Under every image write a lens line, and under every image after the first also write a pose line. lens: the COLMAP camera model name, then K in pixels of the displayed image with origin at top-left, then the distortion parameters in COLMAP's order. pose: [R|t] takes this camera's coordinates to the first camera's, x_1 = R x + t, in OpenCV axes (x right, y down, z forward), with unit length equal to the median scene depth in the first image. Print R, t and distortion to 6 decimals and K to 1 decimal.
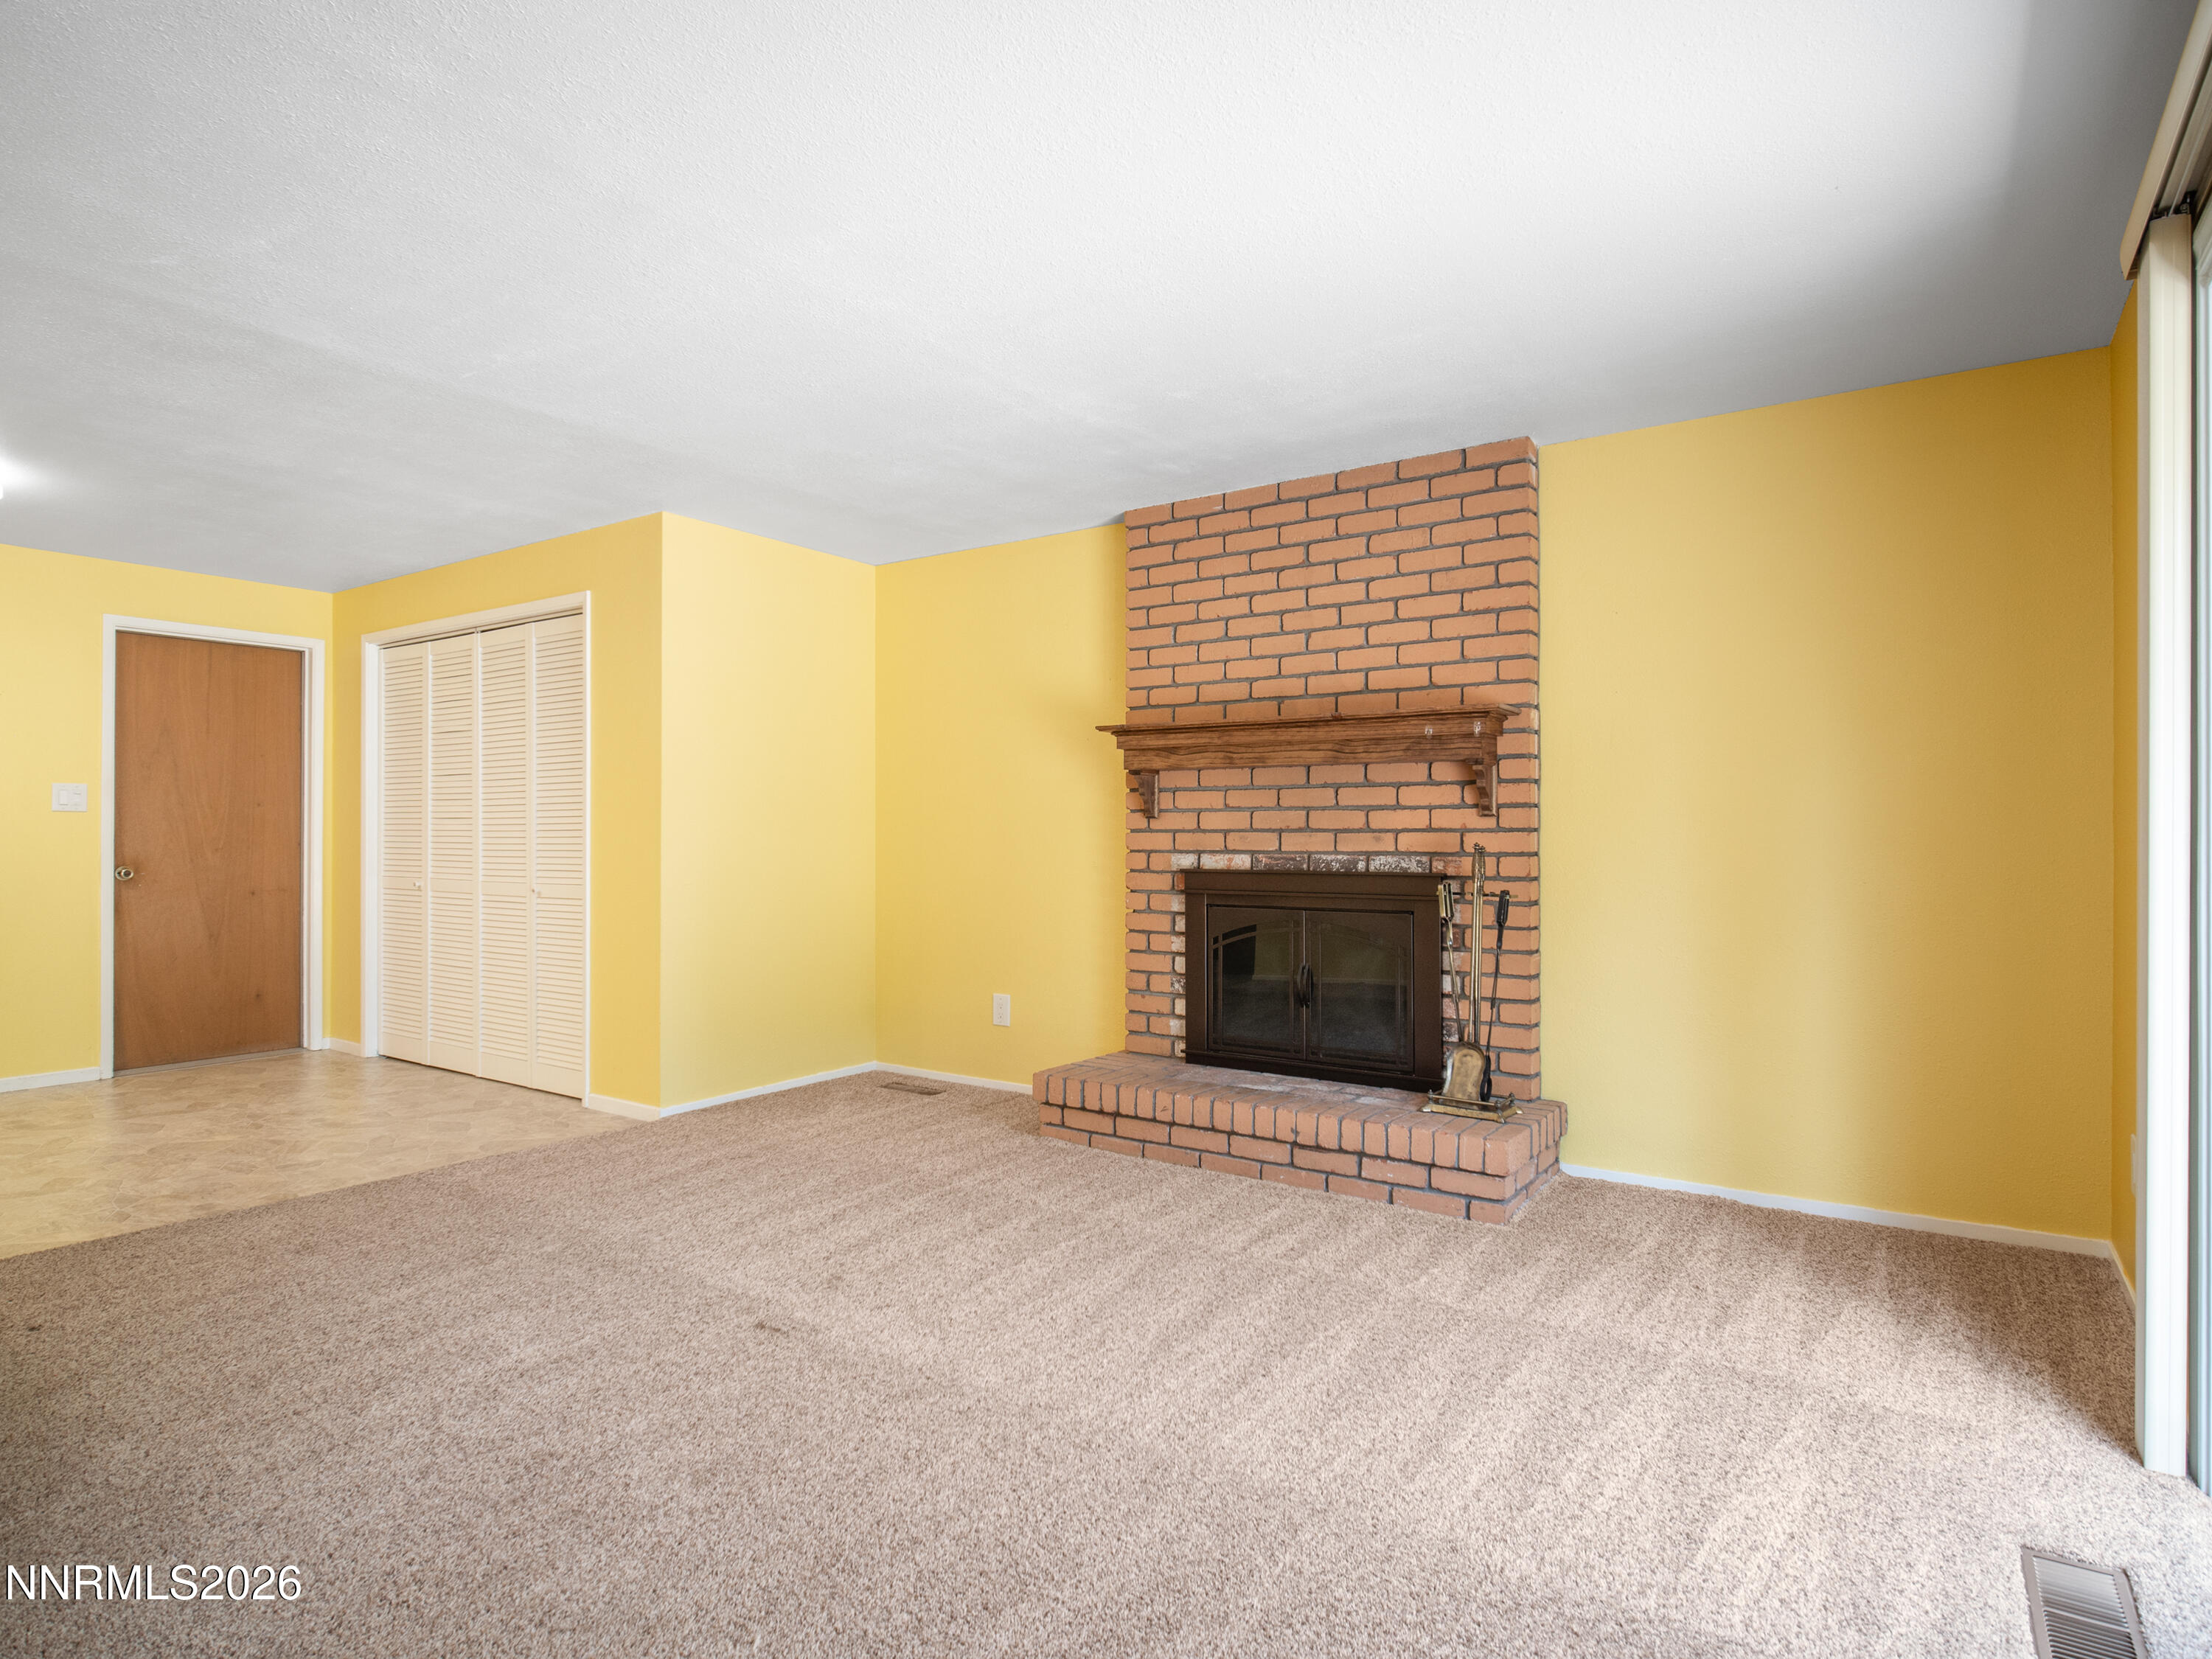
lens RADIAL K [[1218.0, 0, 1100.8], [0, 1218.0, 826.5], [0, 0, 1]] dist [-0.005335, -0.001335]
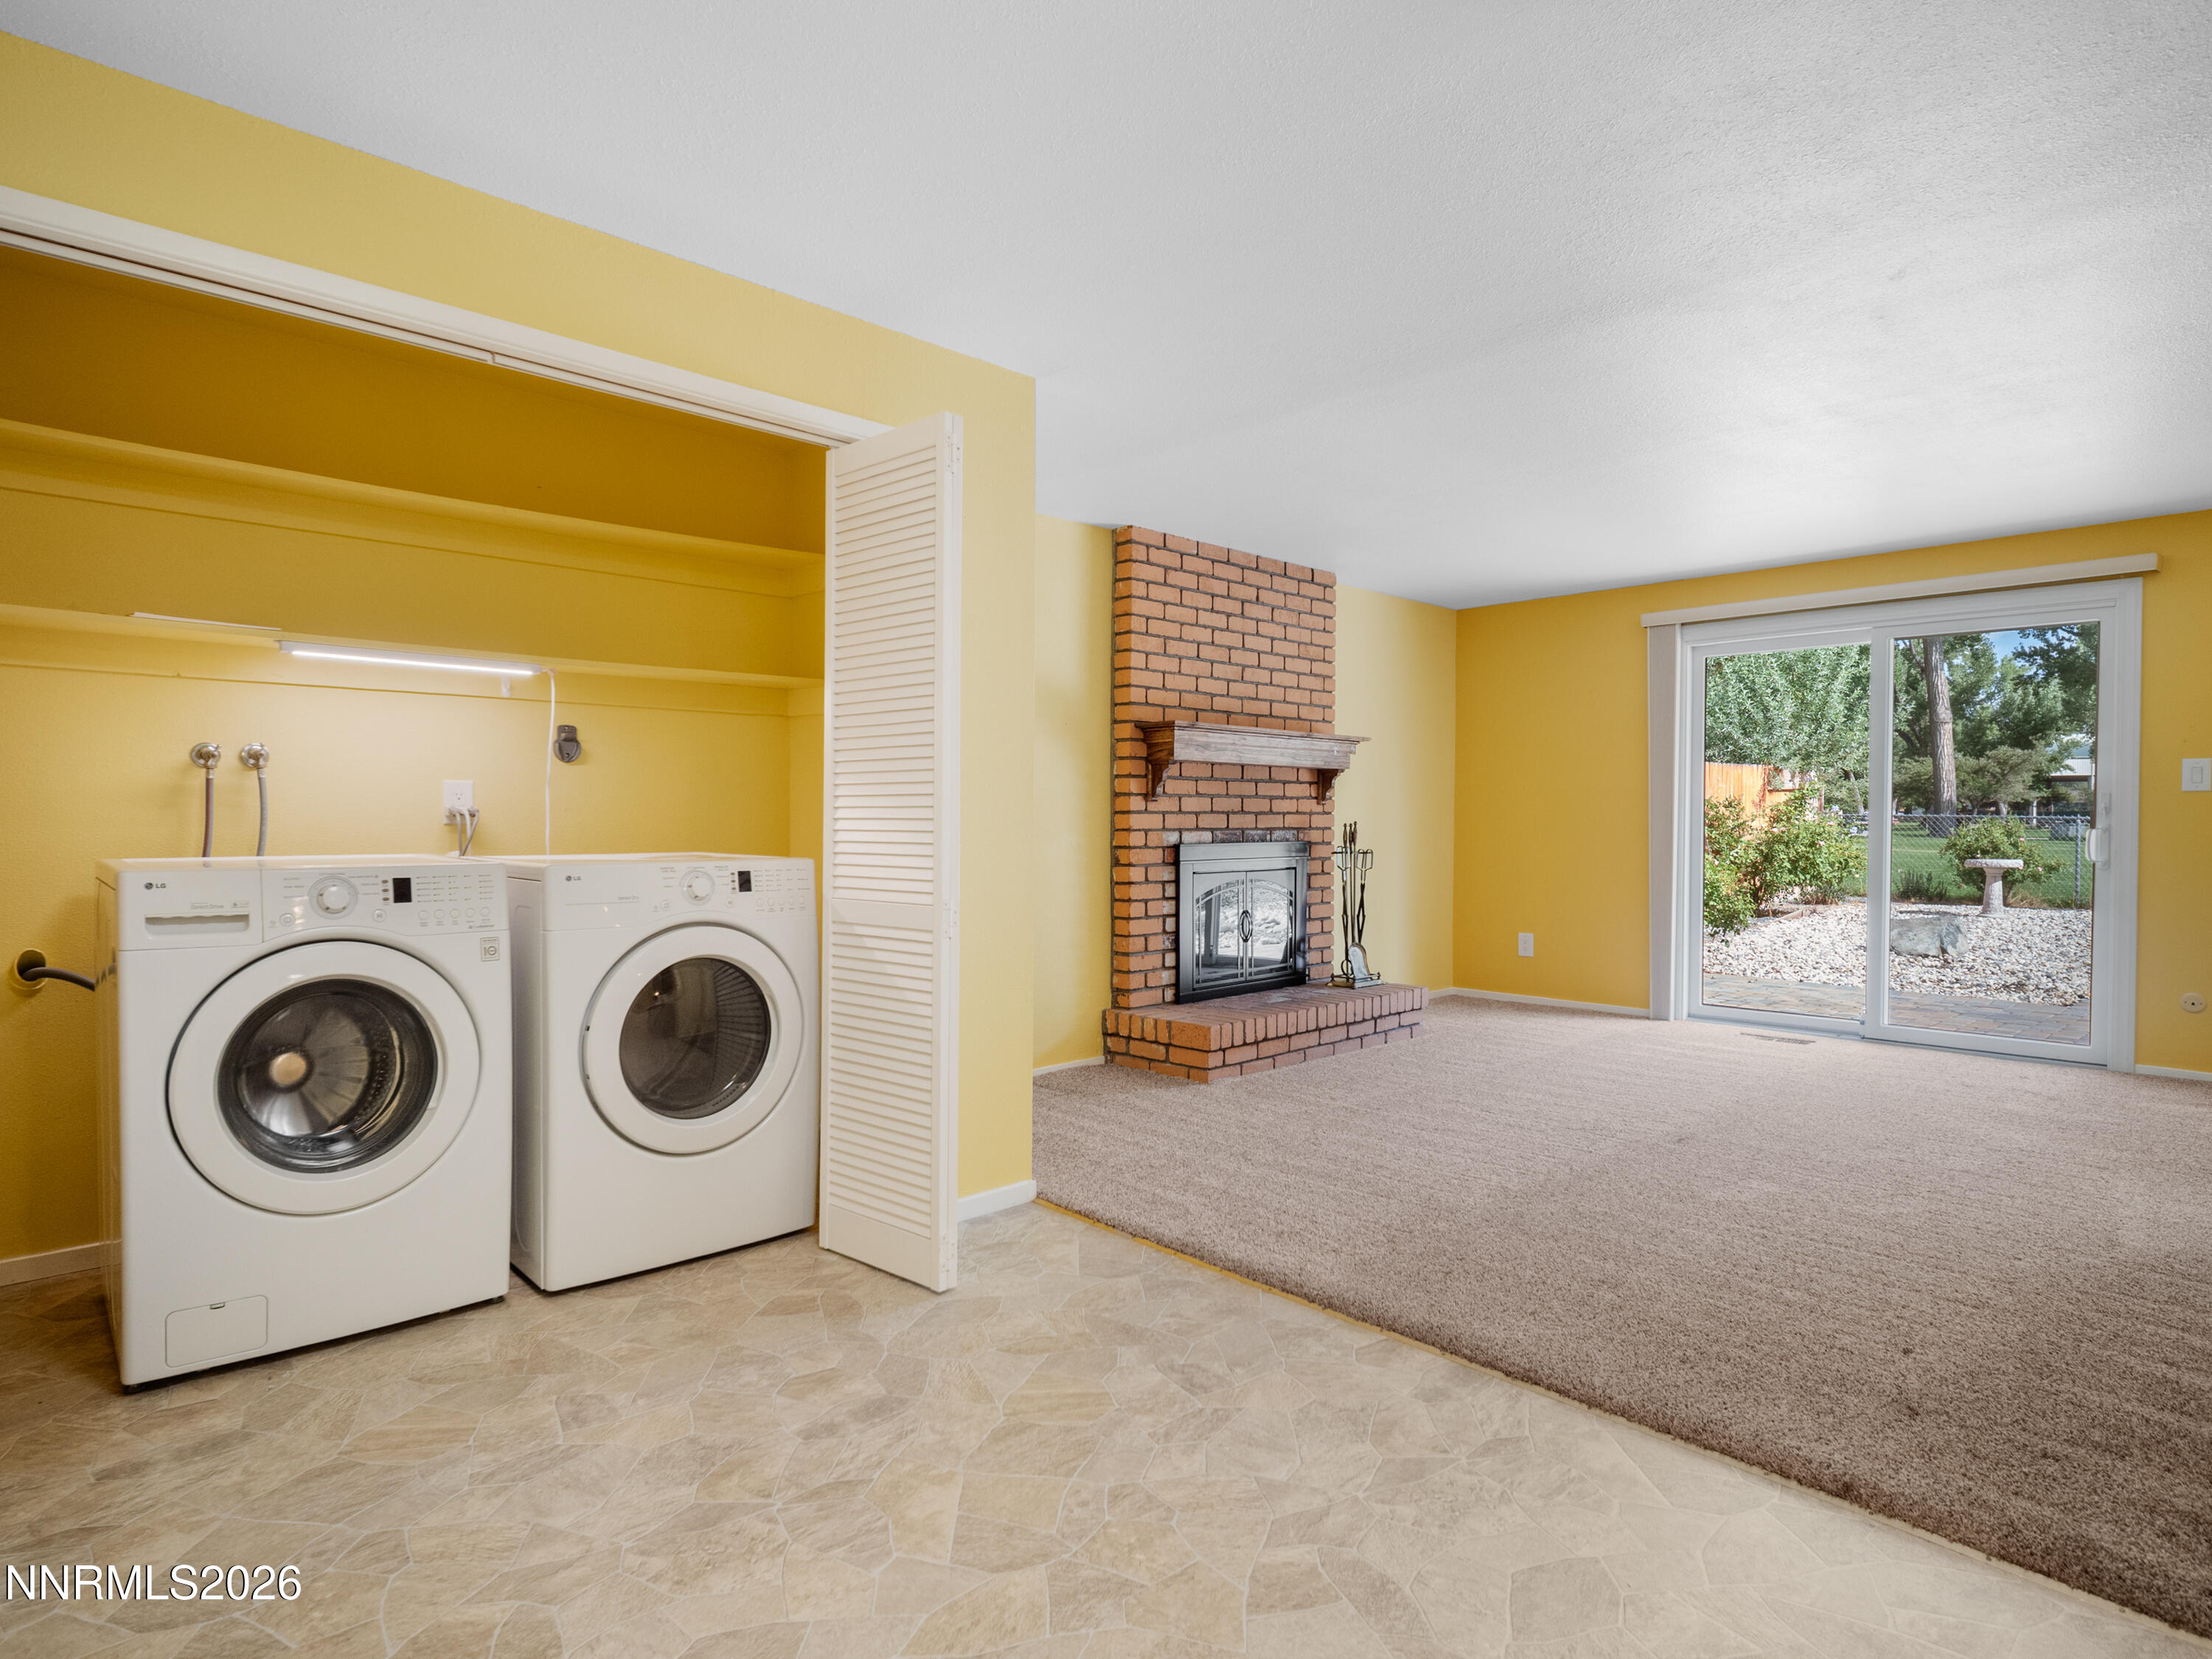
lens RADIAL K [[1225.6, 0, 1103.1], [0, 1225.6, 831.0], [0, 0, 1]] dist [0.000567, -0.000195]
pose [[0.178080, -0.010480, 0.983960, -1.180878], [-0.007538, 0.999899, 0.012014, 0.008184], [-0.983987, -0.009557, 0.177983, 0.892366]]
